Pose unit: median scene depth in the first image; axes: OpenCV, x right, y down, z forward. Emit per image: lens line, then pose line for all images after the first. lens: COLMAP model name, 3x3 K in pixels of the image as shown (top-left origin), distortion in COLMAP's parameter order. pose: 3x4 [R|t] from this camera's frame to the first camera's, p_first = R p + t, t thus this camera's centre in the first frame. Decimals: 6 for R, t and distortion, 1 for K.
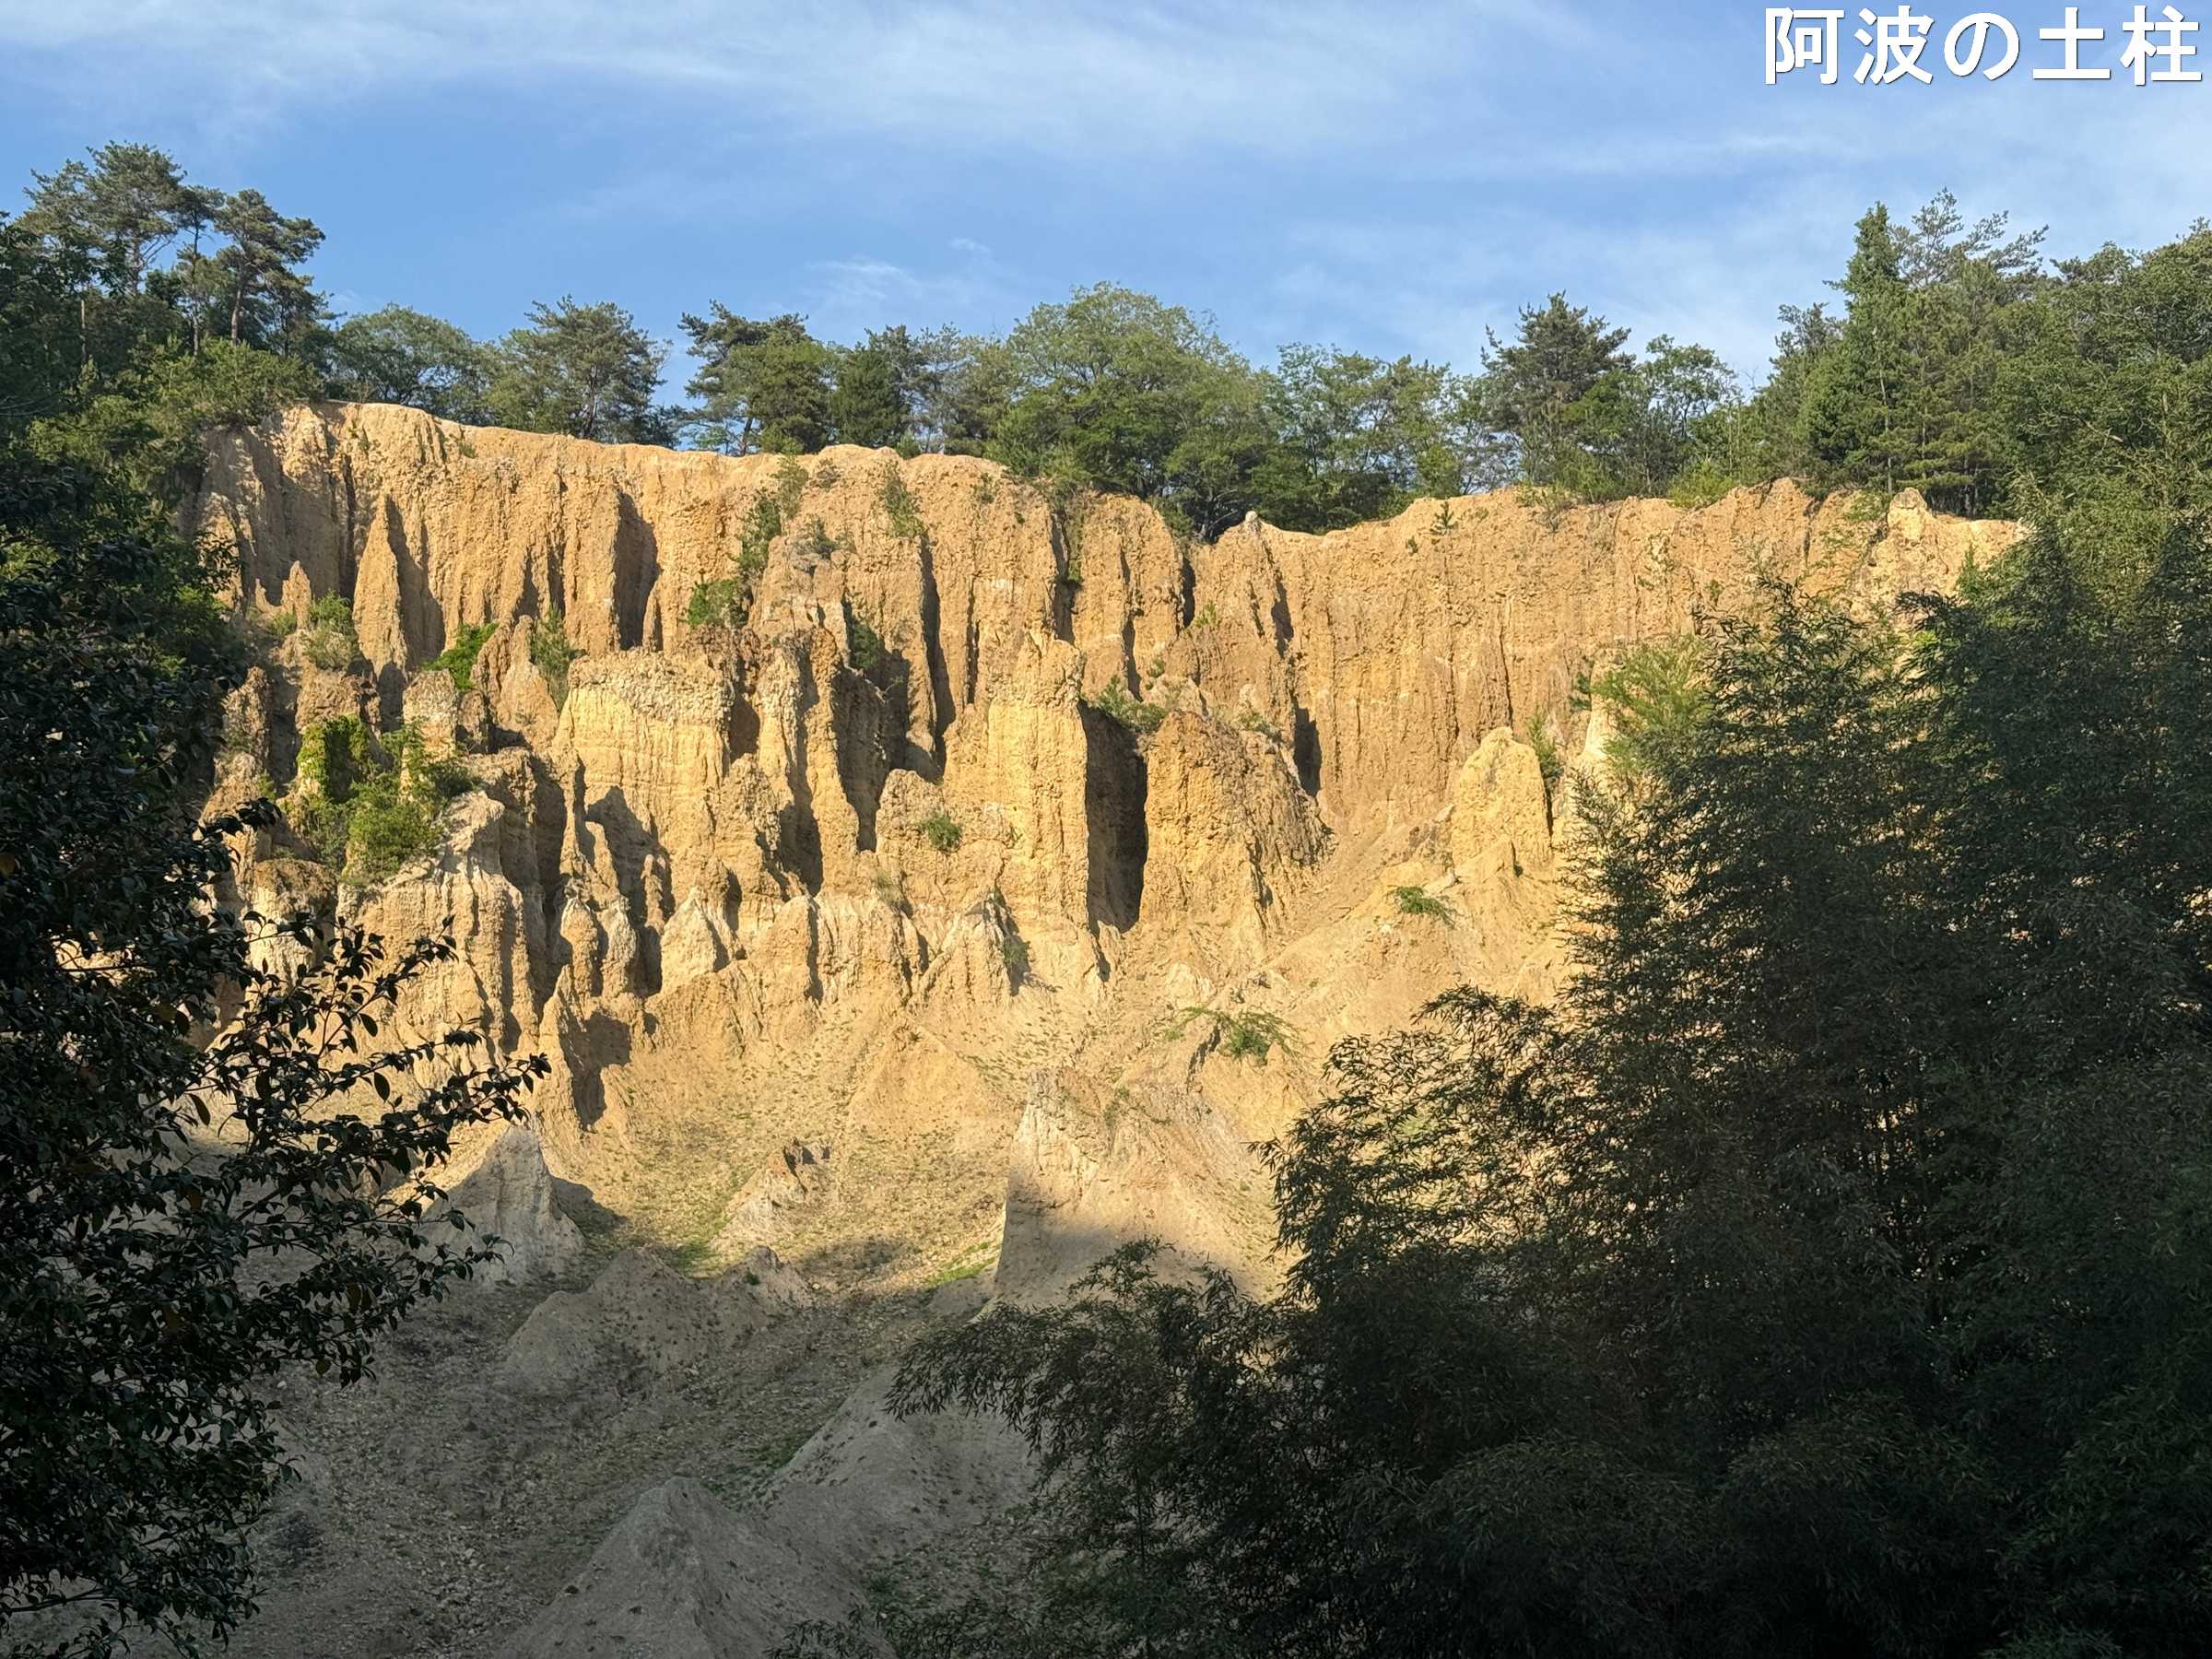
lens RADIAL K [[3108.3, 0, 1121.3], [0, 3108.3, 814.7], [0, 0, 1]] dist [0.167867, 0.000000]
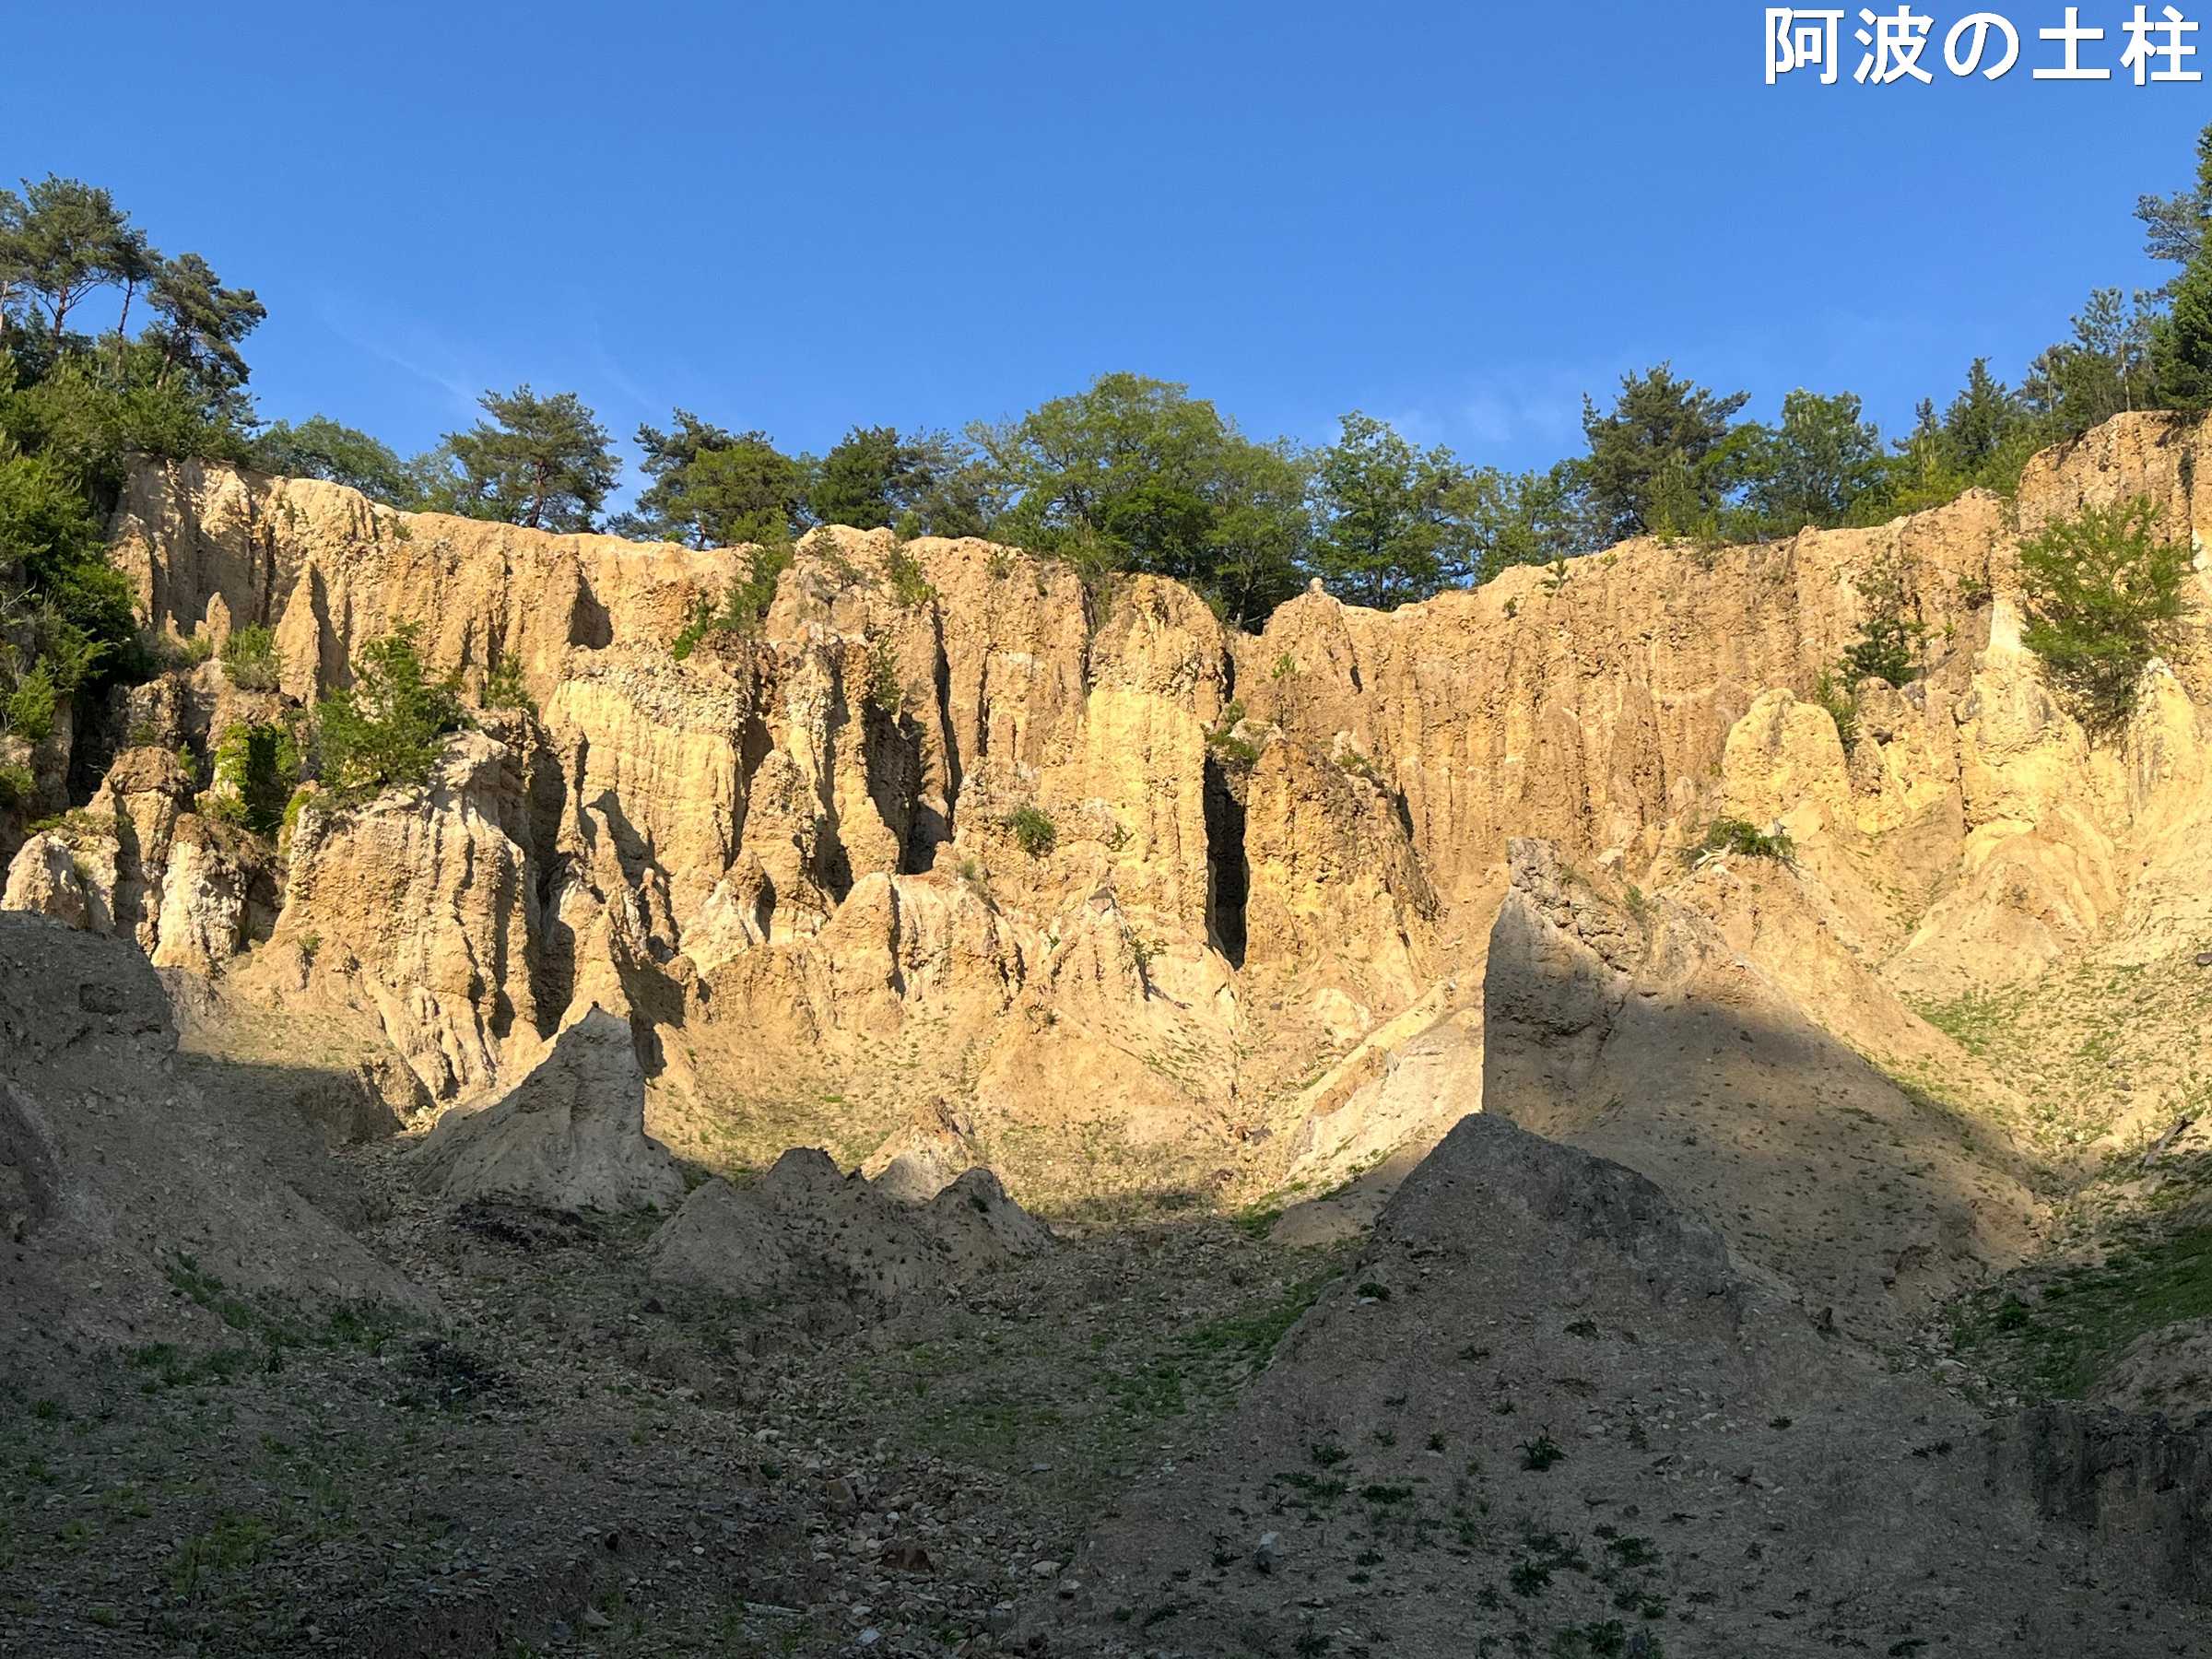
lens RADIAL K [[2586.1, 0, 1118.6], [0, 2586.1, 839.6], [0, 0, 1]] dist [0.061895, 0.000000]
pose [[0.990301, 0.068304, 0.120991, -0.106248], [-0.048970, 0.986524, -0.156117, 0.103224], [-0.130024, 0.148678, 0.980300, 0.288571]]
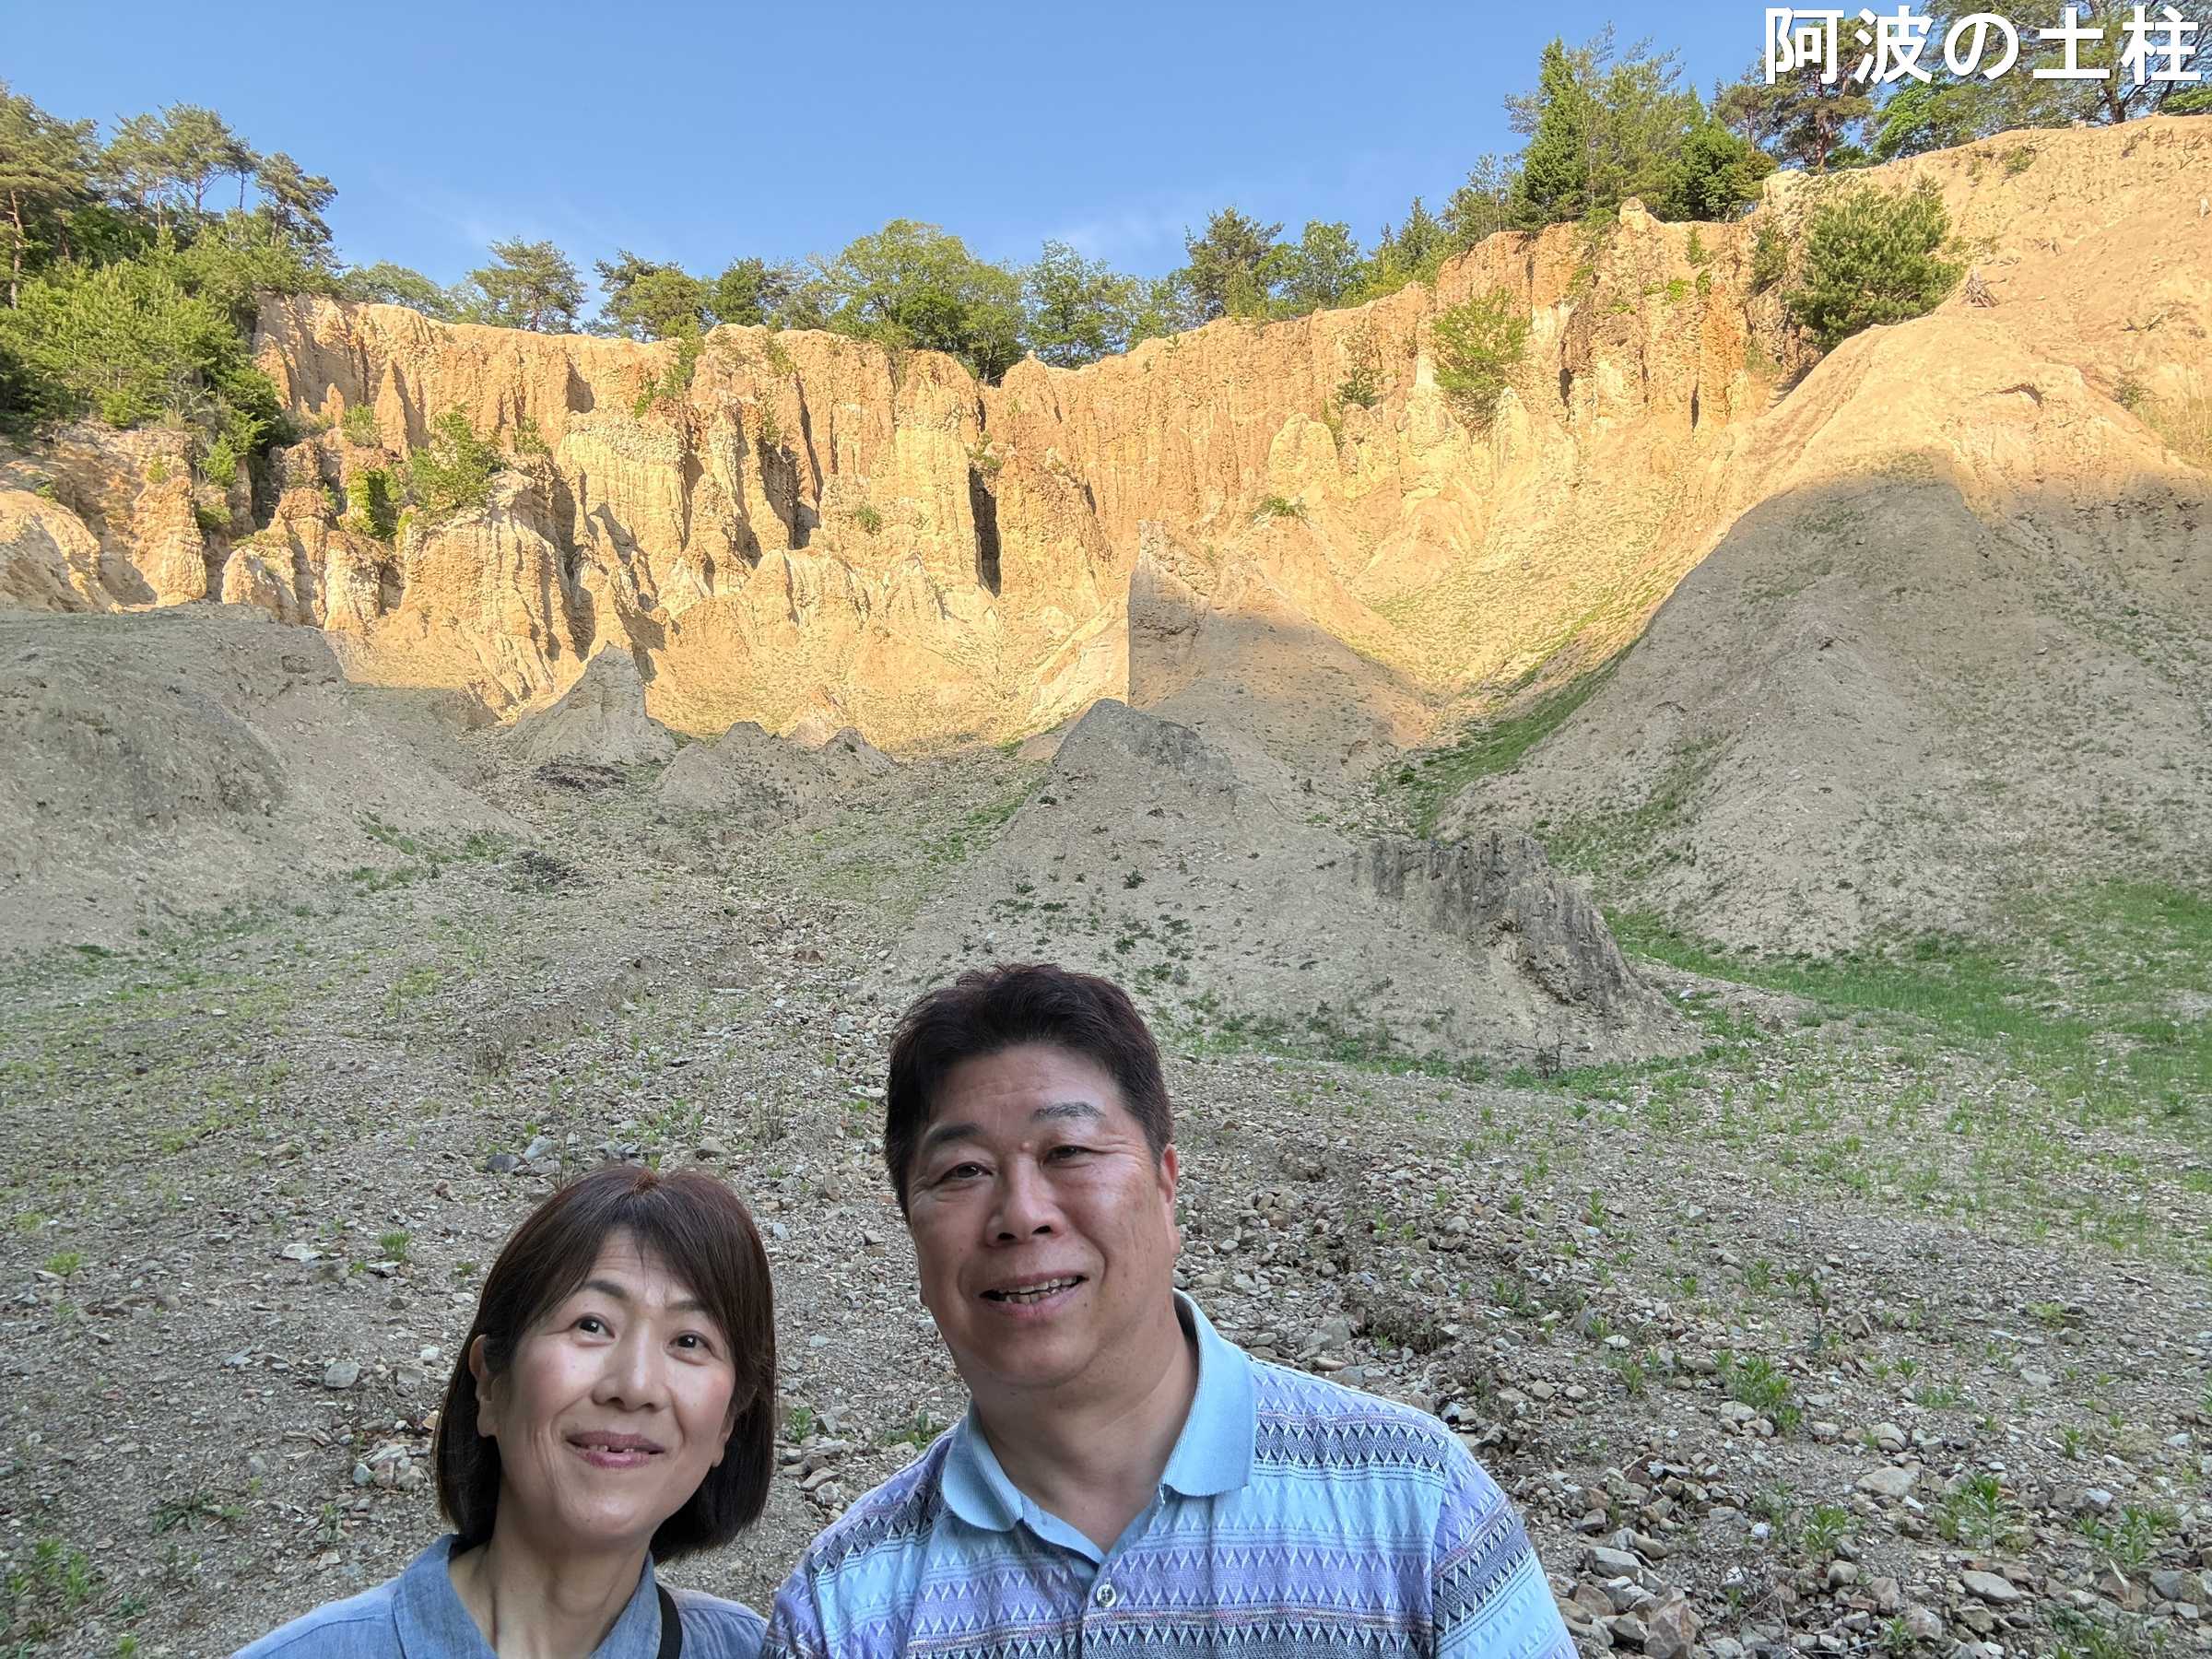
lens RADIAL K [[1508.6, 0, 1118.5], [0, 1508.6, 833.4], [0, 0, 1]] dist [0.080808, -0.095983]
pose [[0.970590, -0.029403, 0.238935, -0.103311], [0.016888, 0.998384, 0.054258, 0.100013], [-0.240145, -0.048627, 0.969518, 0.279031]]
